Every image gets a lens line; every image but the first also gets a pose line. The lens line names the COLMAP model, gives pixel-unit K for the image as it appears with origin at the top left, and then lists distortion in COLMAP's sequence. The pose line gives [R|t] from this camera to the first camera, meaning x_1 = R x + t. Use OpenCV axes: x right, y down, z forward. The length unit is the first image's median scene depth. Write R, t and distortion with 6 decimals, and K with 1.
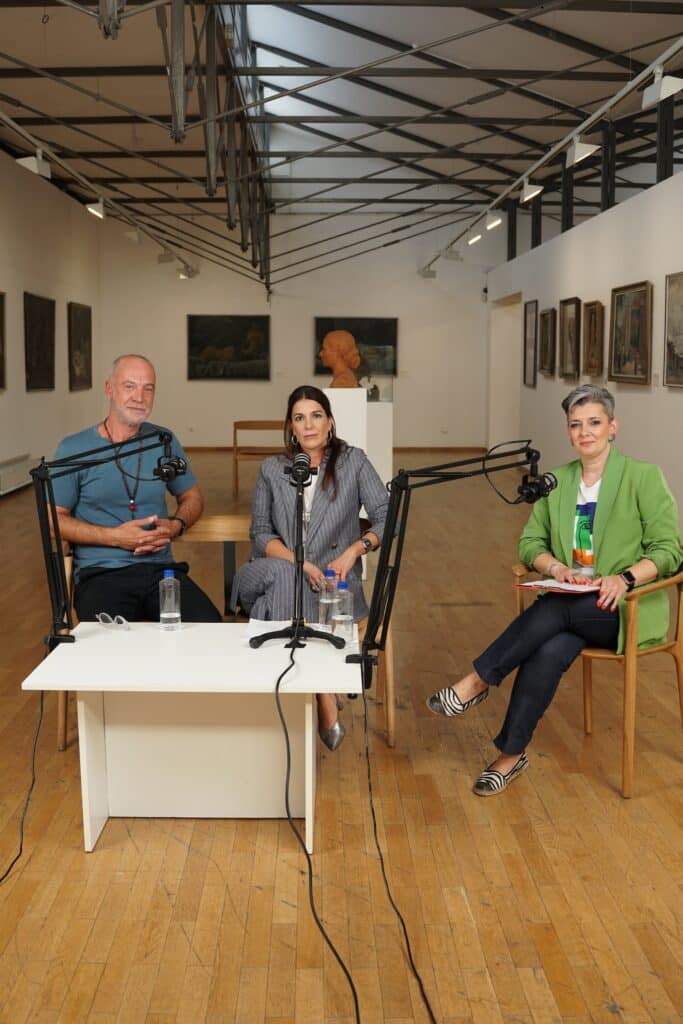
lens RADIAL K [[1119.3, 0, 341.5], [0, 1119.3, 512.0], [0, 0, 1]] dist [-0.140022, 0.037181]
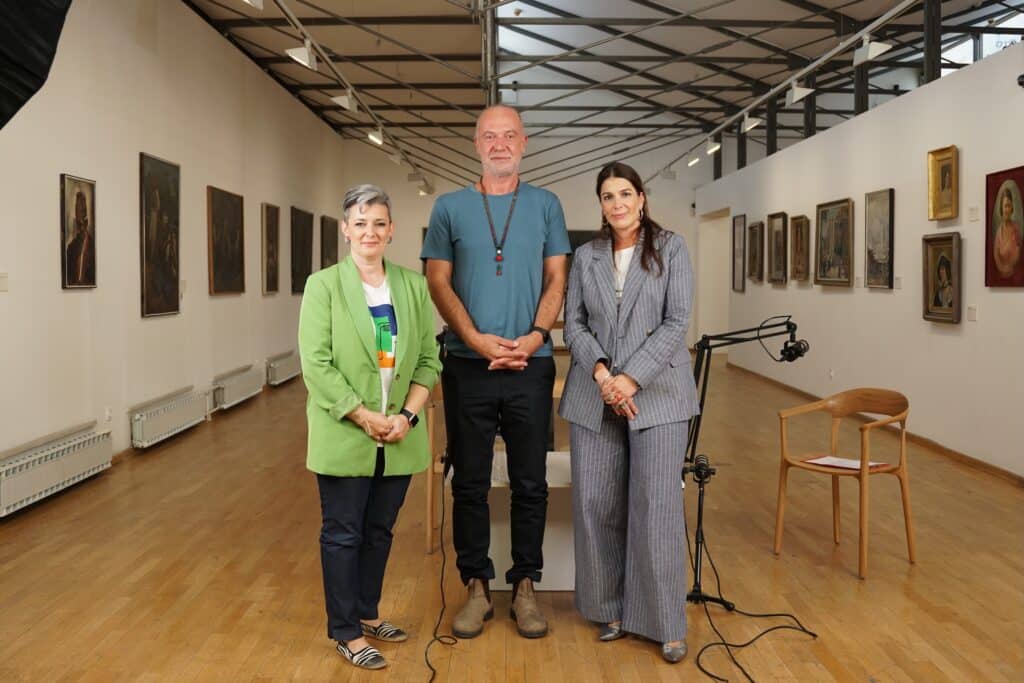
lens RADIAL K [[1093.3, 0, 512.0], [0, 1093.3, 341.5], [0, 0, 1]] dist [-0.143860, 0.013900]
pose [[0.999826, 0.001345, -0.018612, -0.126568], [-0.002678, 0.997415, -0.071813, 0.054133], [0.018468, 0.071850, 0.997244, -0.292570]]
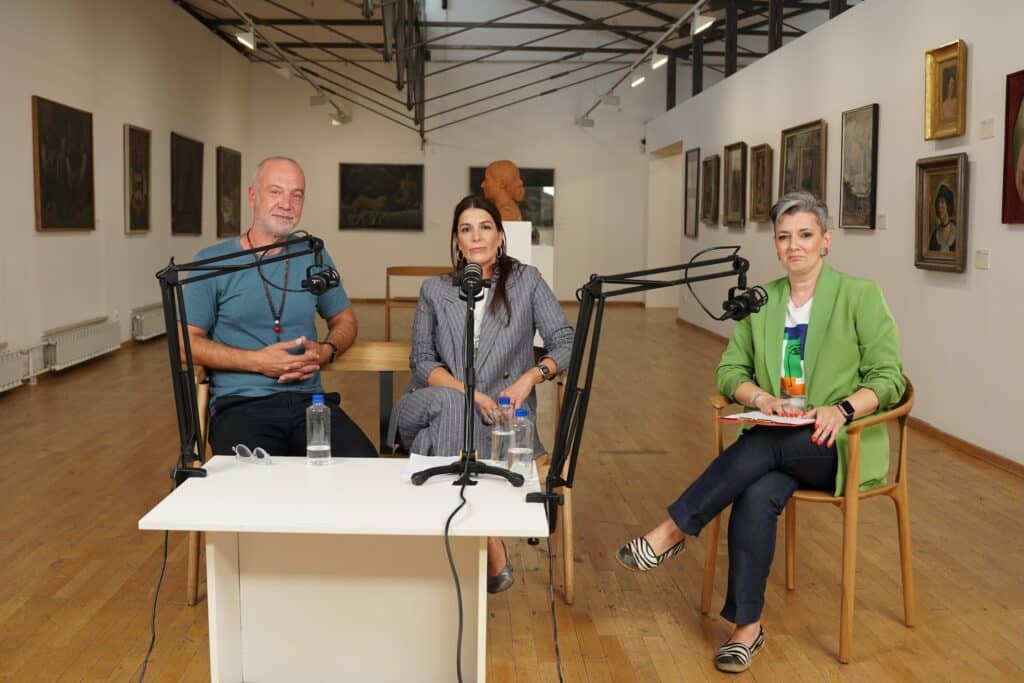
lens RADIAL K [[1113.3, 0, 512.0], [0, 1113.3, 341.5], [0, 0, 1]] dist [-0.136710, 0.011480]
pose [[0.999751, 0.009993, 0.019945, -0.019284], [-0.009403, 0.999521, -0.029486, 0.029725], [-0.020230, 0.029291, 0.999366, 0.121291]]
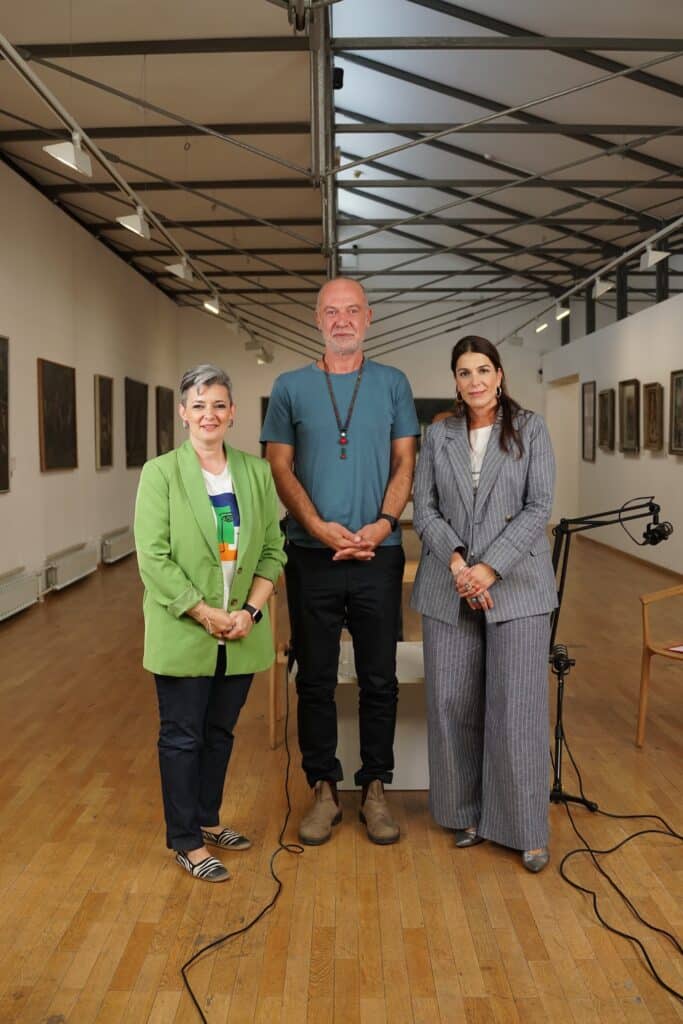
lens RADIAL K [[1119.3, 0, 341.5], [0, 1119.3, 512.0], [0, 0, 1]] dist [-0.140022, 0.037181]
pose [[0.999561, -0.007235, -0.028741, -0.132681], [0.005211, 0.997540, -0.069905, 0.035398], [0.029176, 0.069724, 0.997140, -0.257098]]
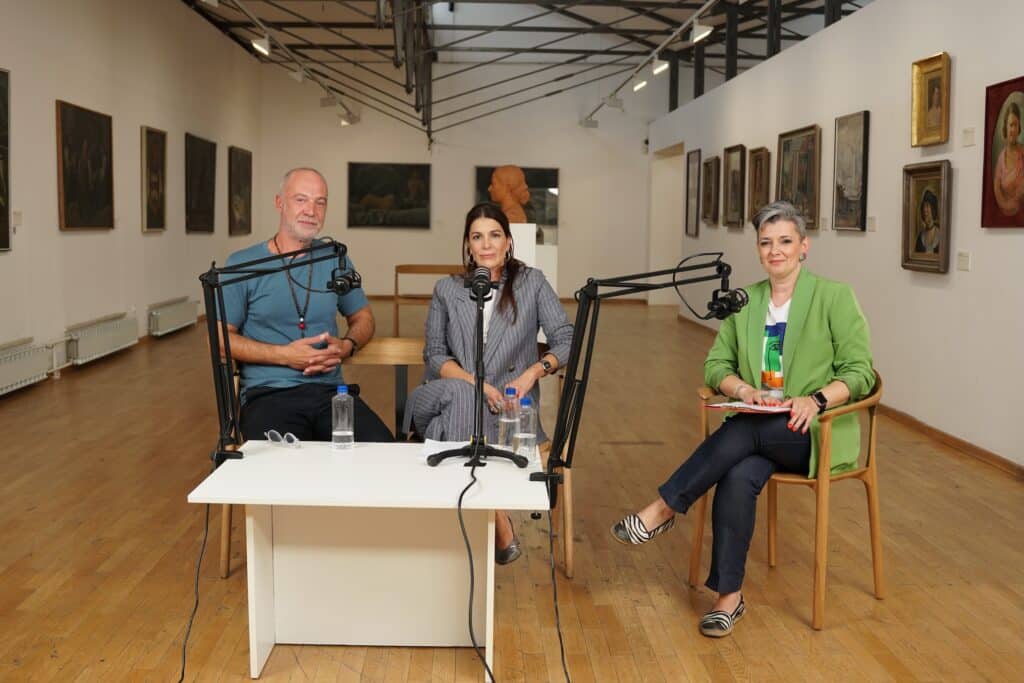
lens RADIAL K [[1113.3, 0, 512.0], [0, 1113.3, 341.5], [0, 0, 1]] dist [-0.136710, 0.011480]
pose [[0.999795, 0.012709, 0.015748, -0.021483], [-0.012296, 0.999585, -0.026067, 0.032106], [-0.016072, 0.025868, 0.999536, 0.040379]]
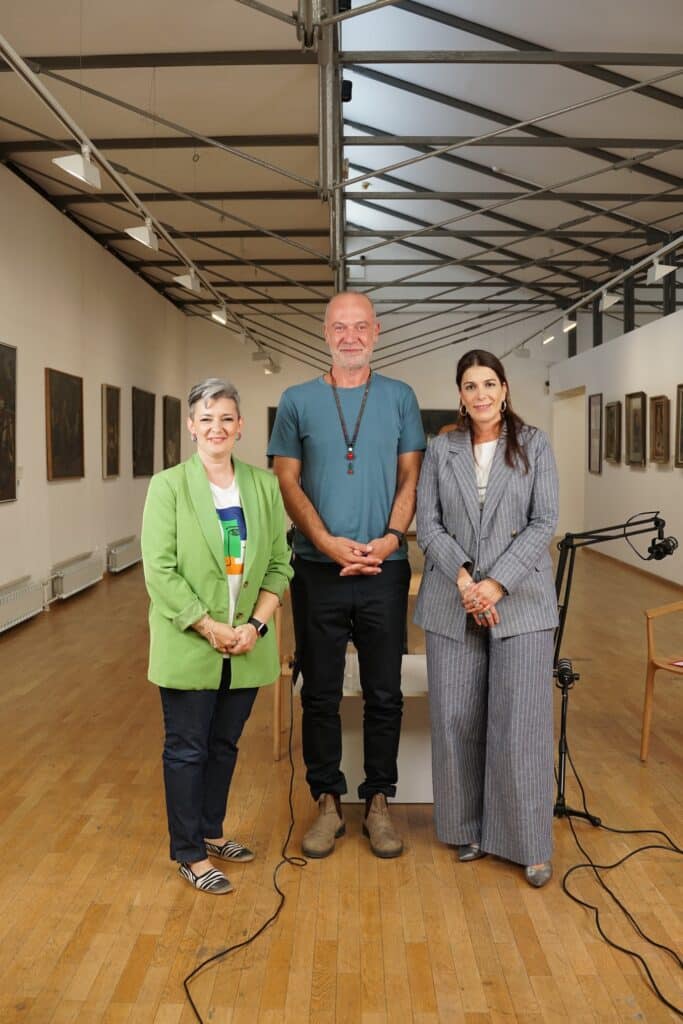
lens RADIAL K [[1119.3, 0, 341.5], [0, 1119.3, 512.0], [0, 0, 1]] dist [-0.140022, 0.037181]
pose [[0.999415, -0.000889, -0.034194, -0.132061], [-0.001796, 0.996919, -0.078420, 0.032263], [0.034159, 0.078436, 0.996334, -0.259991]]
